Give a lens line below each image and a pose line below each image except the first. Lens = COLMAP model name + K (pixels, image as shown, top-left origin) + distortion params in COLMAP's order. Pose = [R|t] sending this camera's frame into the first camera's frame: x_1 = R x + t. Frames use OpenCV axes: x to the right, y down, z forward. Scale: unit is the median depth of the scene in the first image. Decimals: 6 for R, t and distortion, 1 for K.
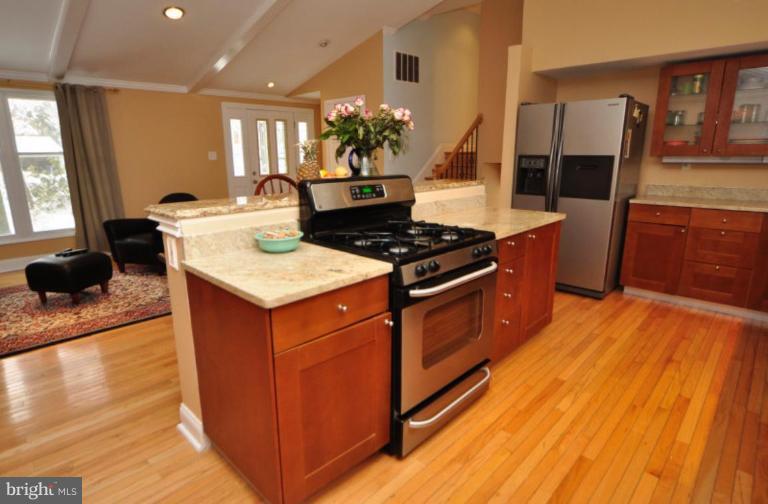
lens RADIAL K [[411.7, 0, 374.8], [0, 411.7, 249.0], [0, 0, 1]] dist [-0.016312, 0.000852]
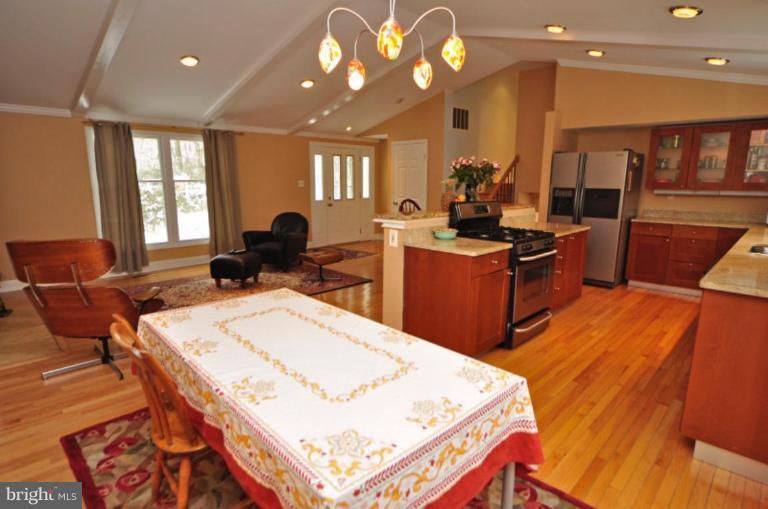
lens RADIAL K [[408.7, 0, 385.5], [0, 408.7, 258.8], [0, 0, 1]] dist [-0.013487, 0.002281]
pose [[0.999912, 0.010513, 0.008073, -0.272699], [-0.010199, 0.999227, -0.037963, 0.088654], [-0.008465, 0.037877, 0.999247, -0.452522]]
